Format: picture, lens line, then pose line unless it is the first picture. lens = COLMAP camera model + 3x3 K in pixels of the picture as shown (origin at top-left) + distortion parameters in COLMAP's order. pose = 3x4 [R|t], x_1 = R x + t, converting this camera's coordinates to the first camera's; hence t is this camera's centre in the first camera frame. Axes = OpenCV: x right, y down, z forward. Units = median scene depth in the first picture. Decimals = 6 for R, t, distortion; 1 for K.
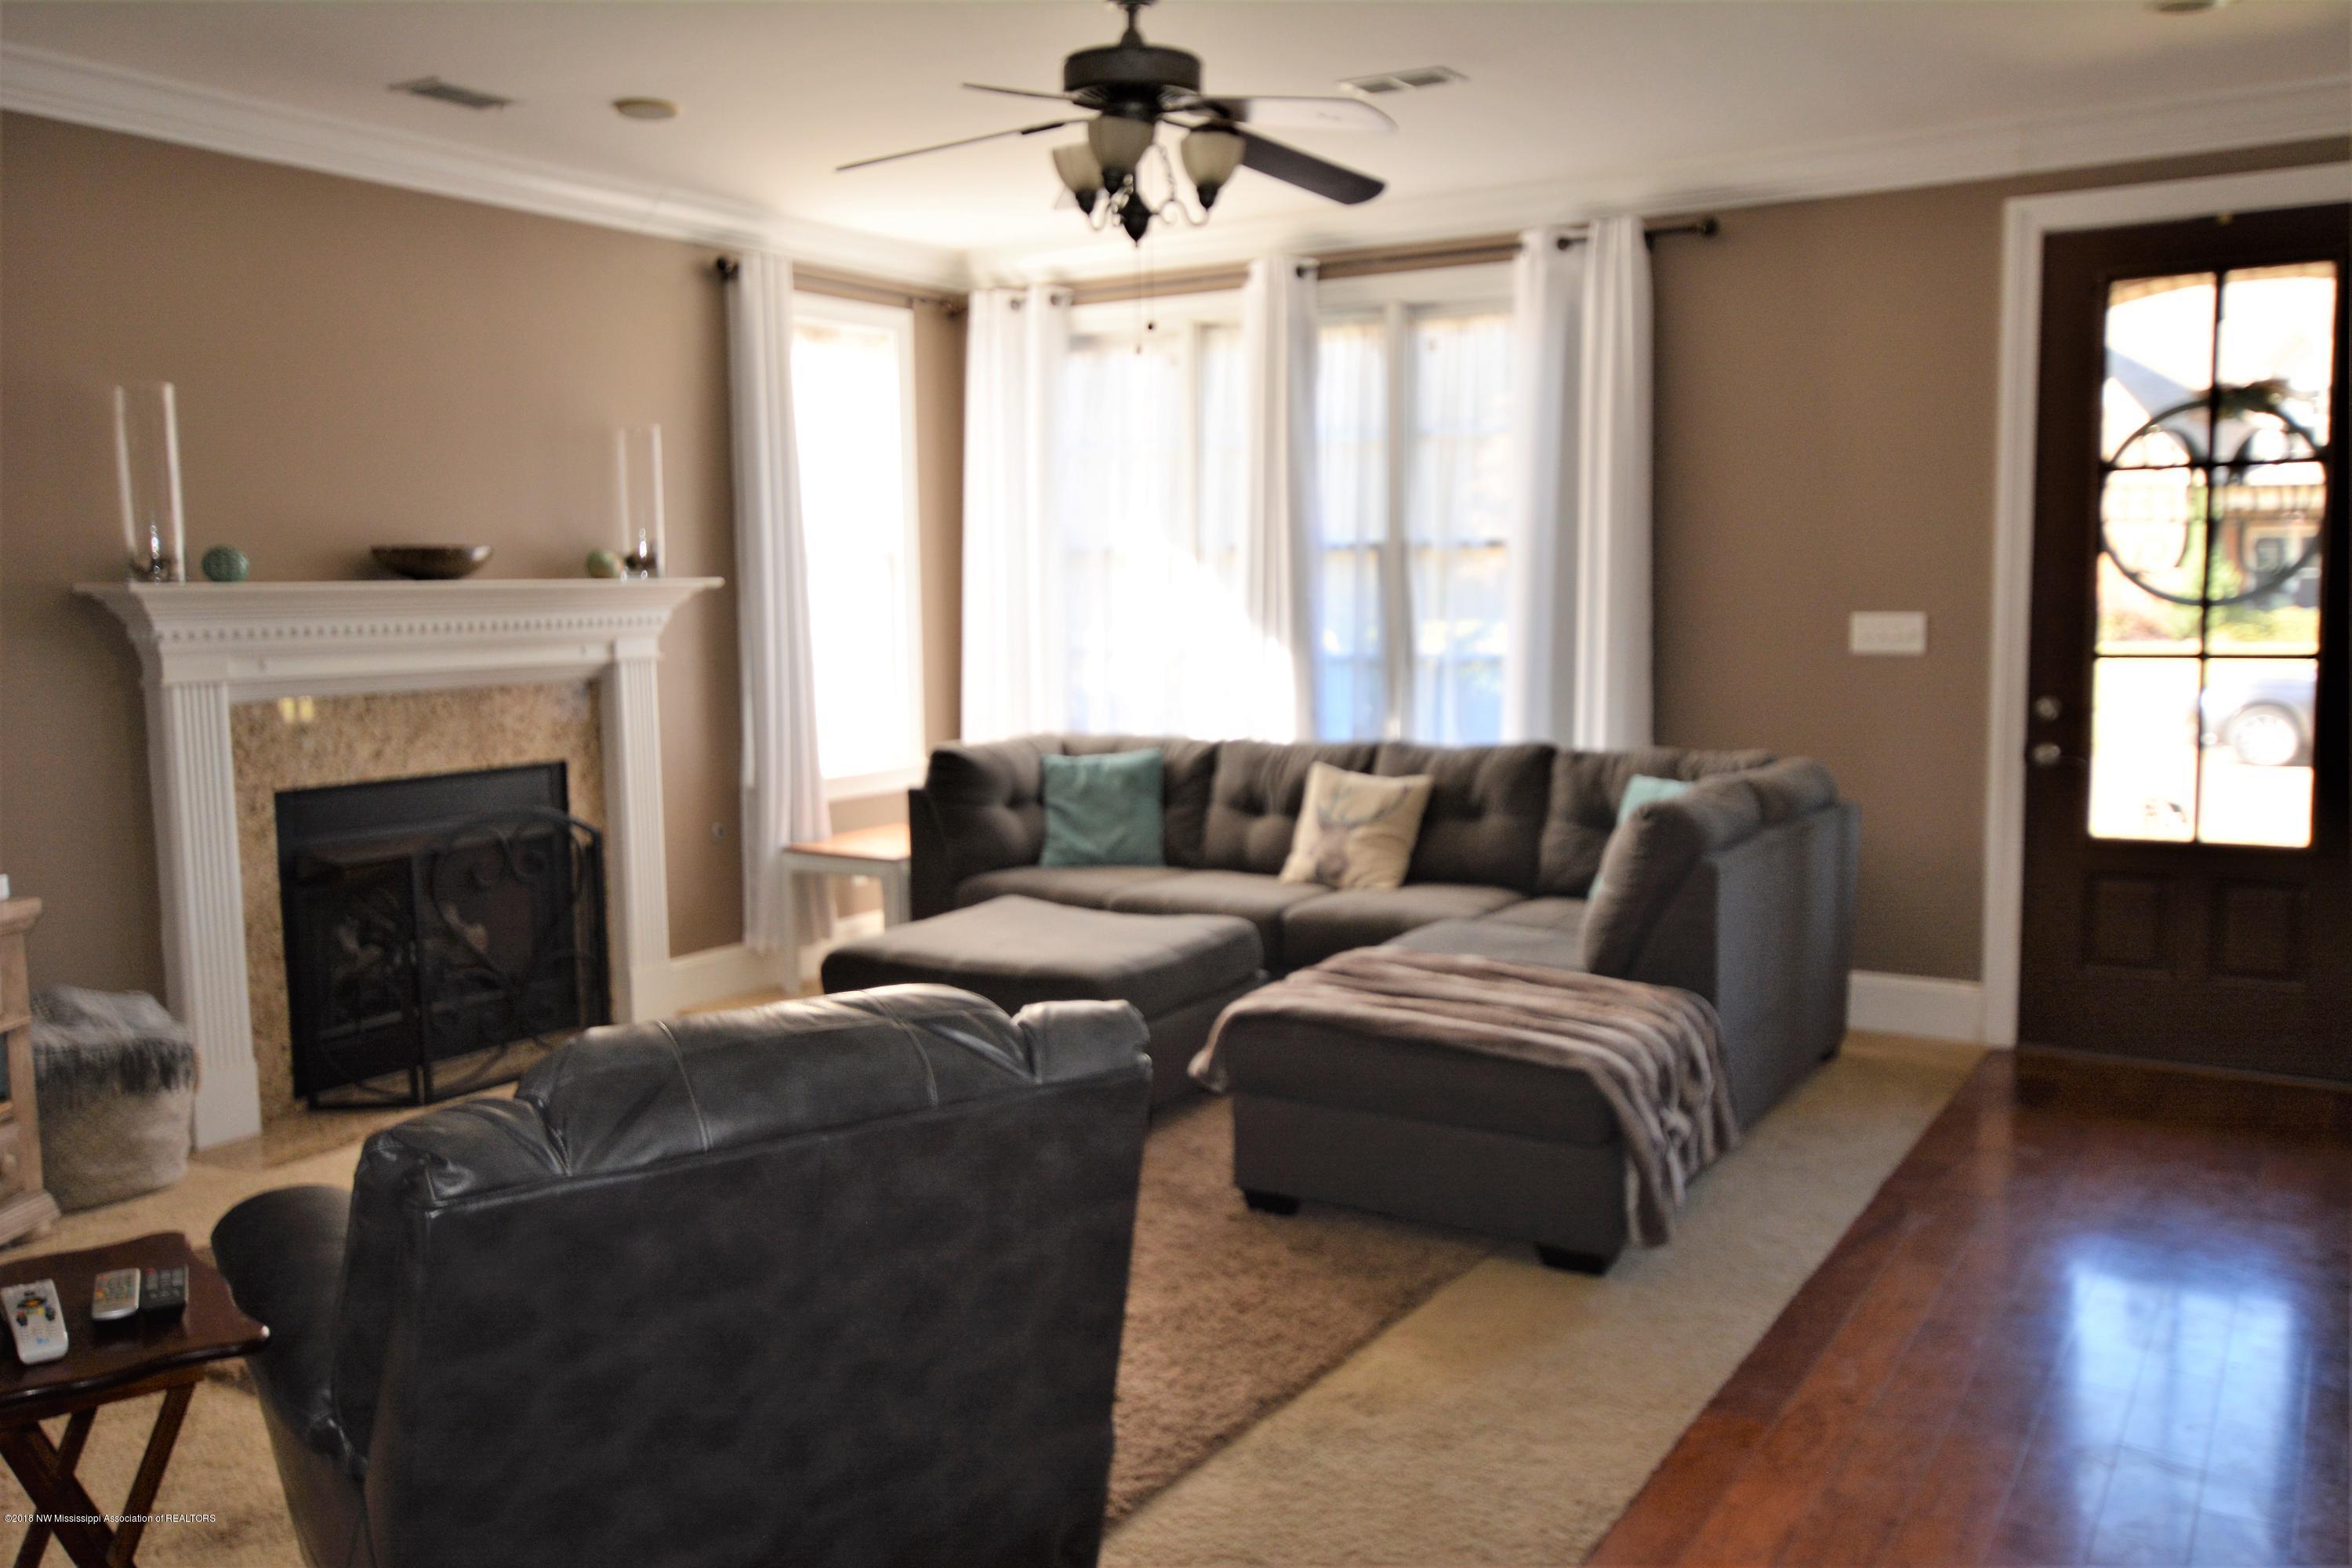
lens RADIAL K [[1919.5, 0, 1176.0], [0, 1919.5, 784.0], [0, 0, 1]] dist [-0.002556, 0.041276]
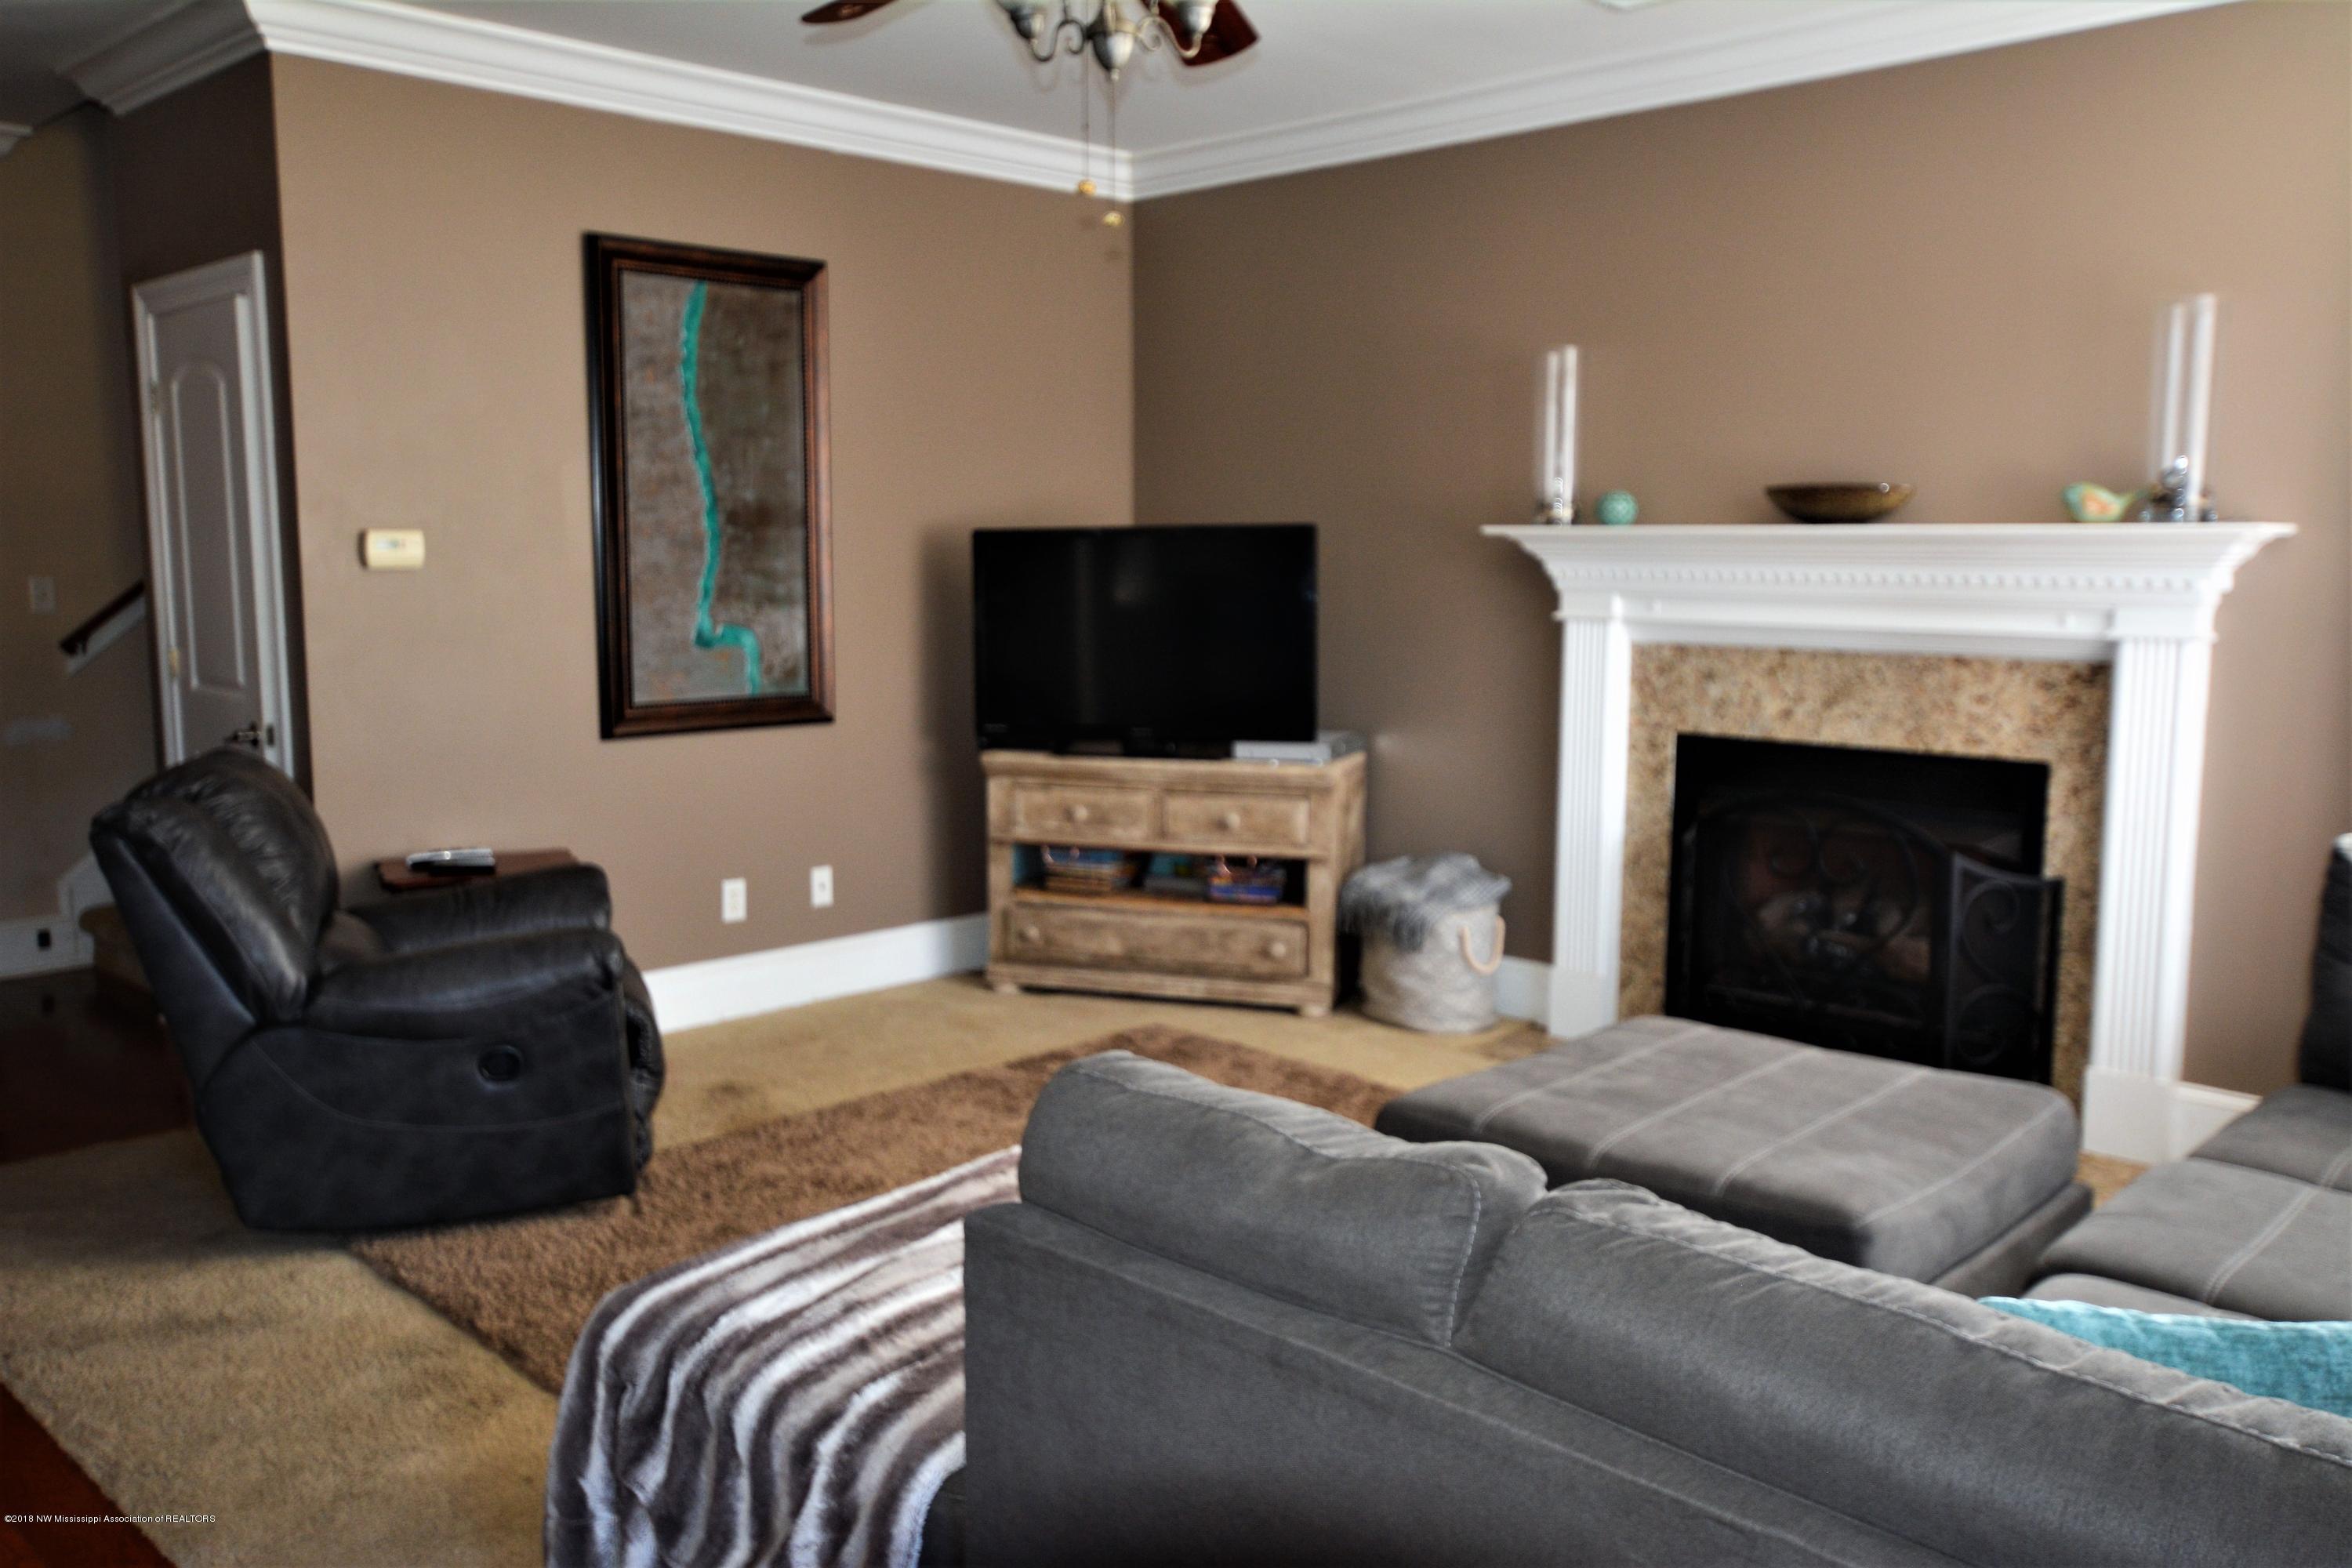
lens RADIAL K [[1919.5, 0, 1176.0], [0, 1919.5, 784.0], [0, 0, 1]] dist [-0.002556, 0.041276]
pose [[-0.212412, 0.139239, -0.967209, 0.545329], [-0.103930, 0.980963, 0.164043, -0.103569], [0.971638, 0.135367, -0.193898, 0.902933]]
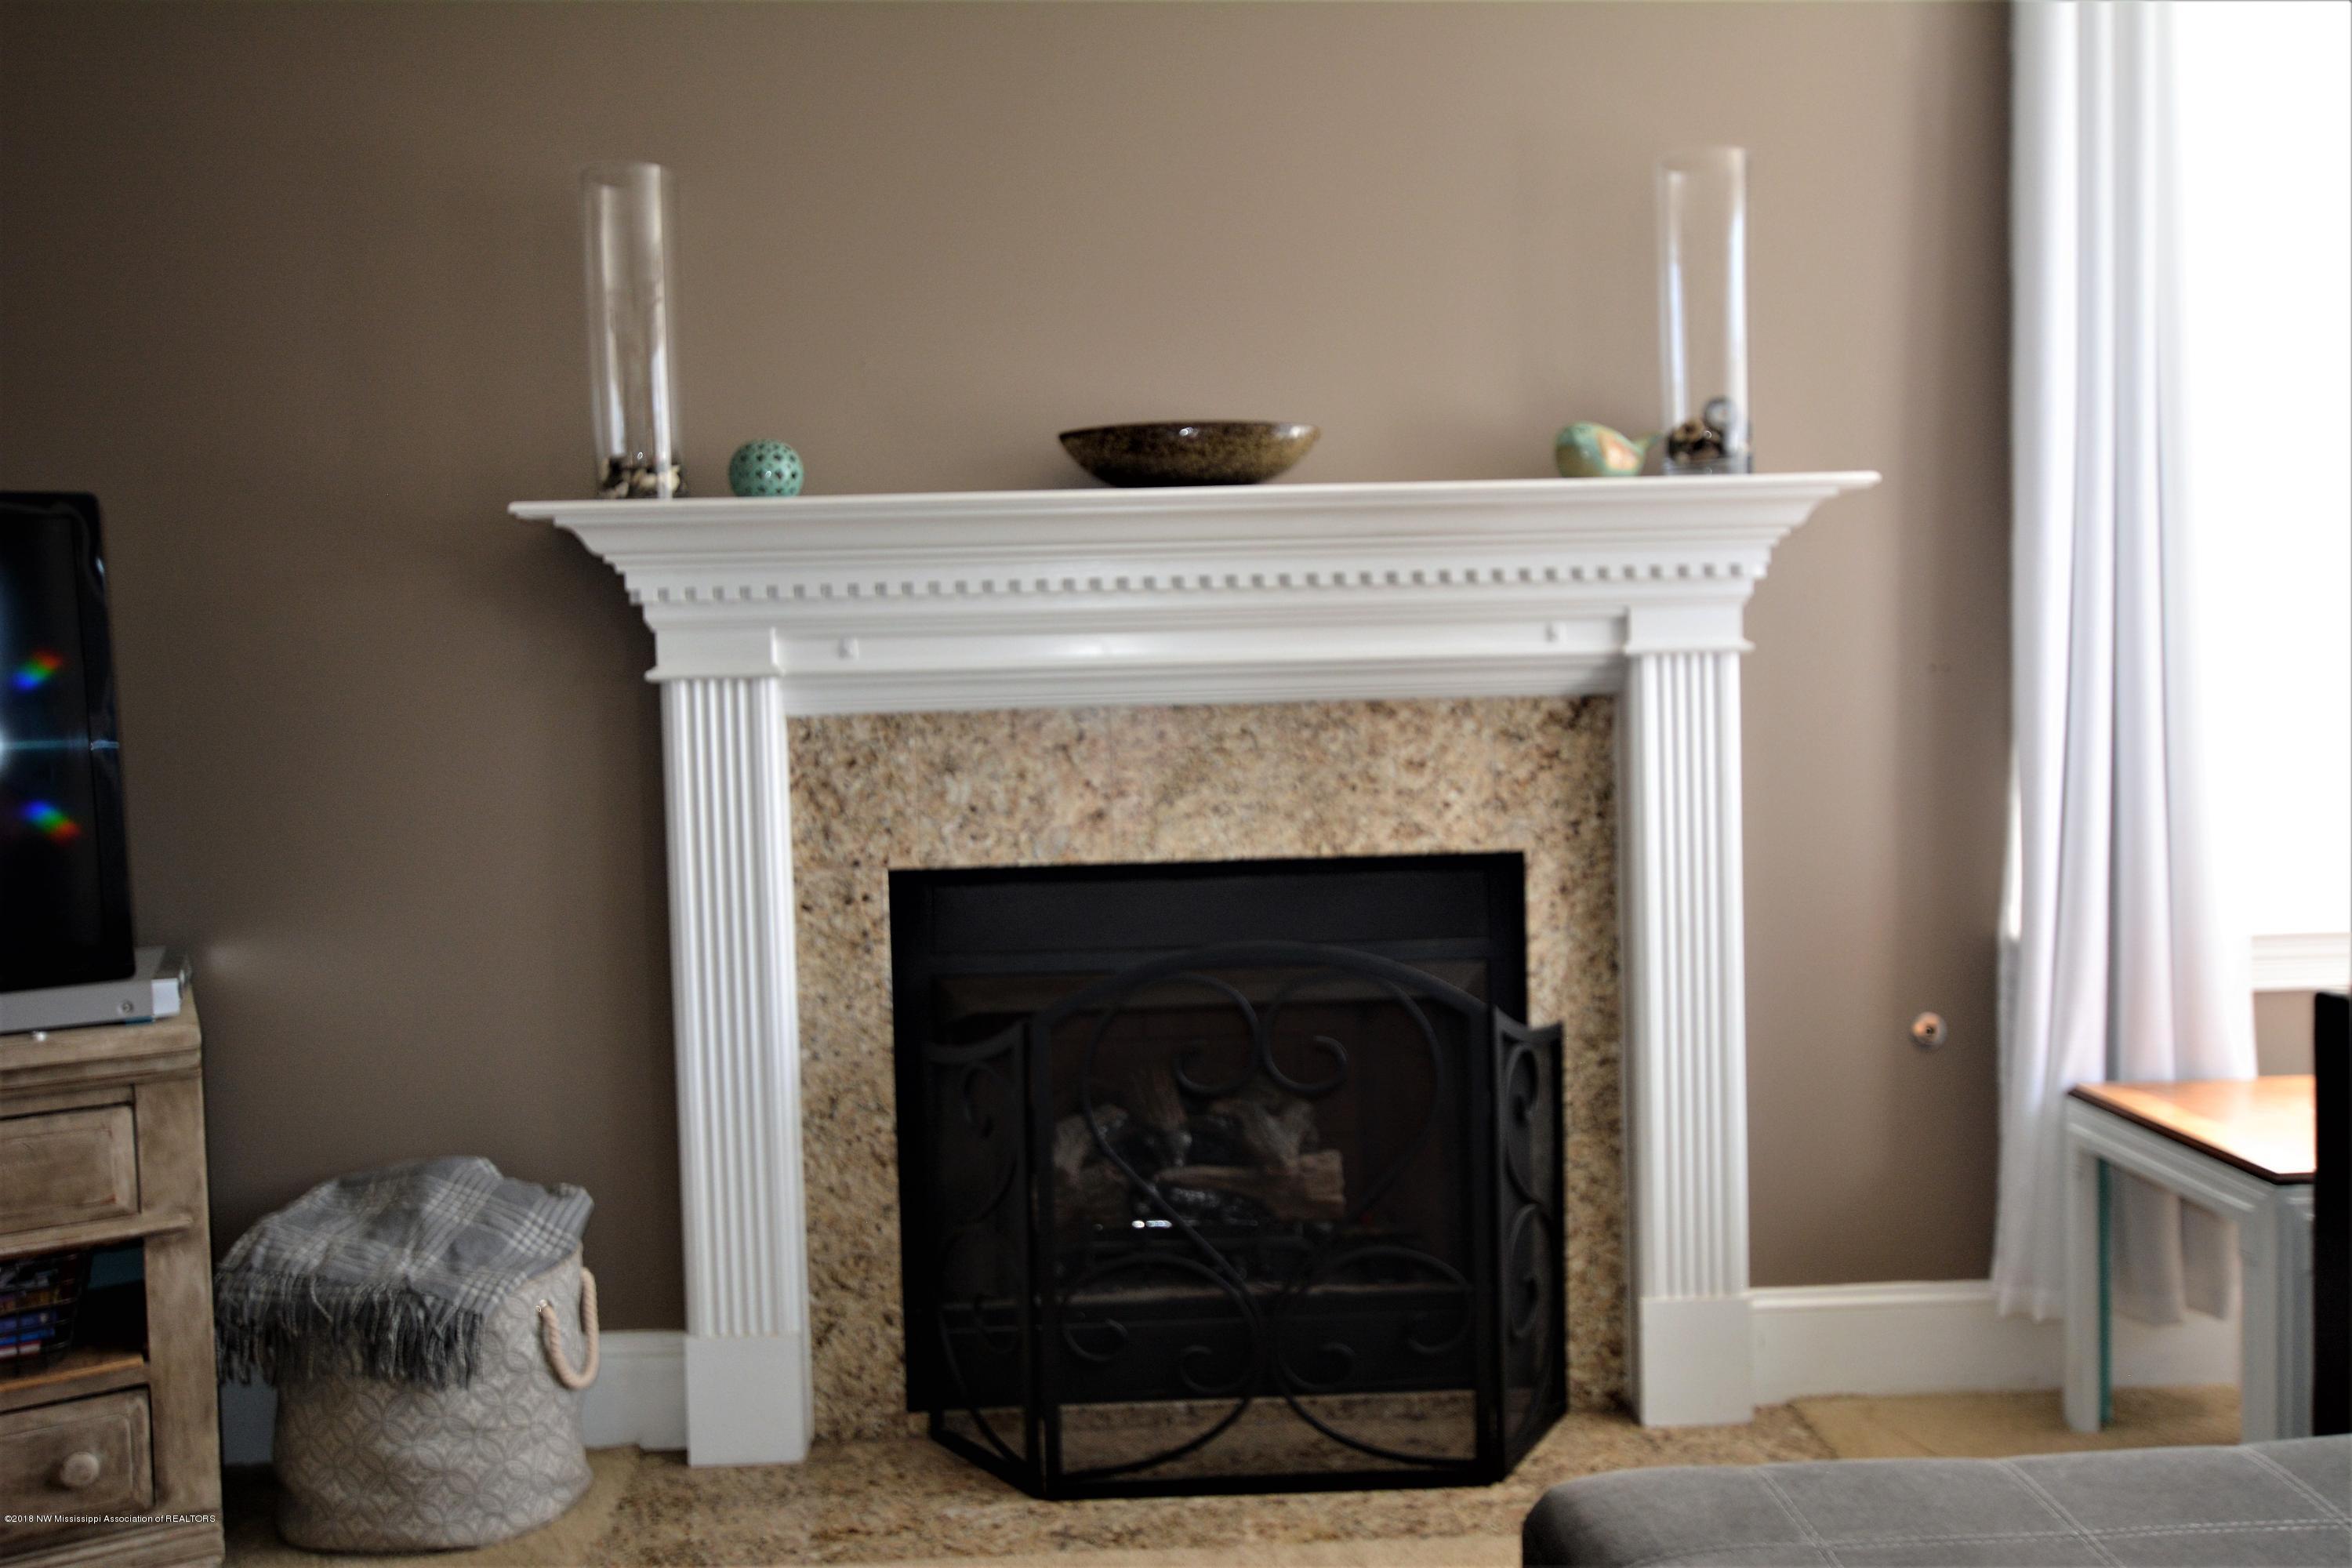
lens RADIAL K [[1957.6, 0, 1176.0], [0, 1957.6, 784.0], [0, 0, 1]] dist [-0.013882, 0.078639]
pose [[0.566394, 0.046300, -0.822833, 0.055540], [-0.070897, 0.997457, 0.007324, -0.030842], [0.821080, 0.054188, 0.568236, 0.705206]]
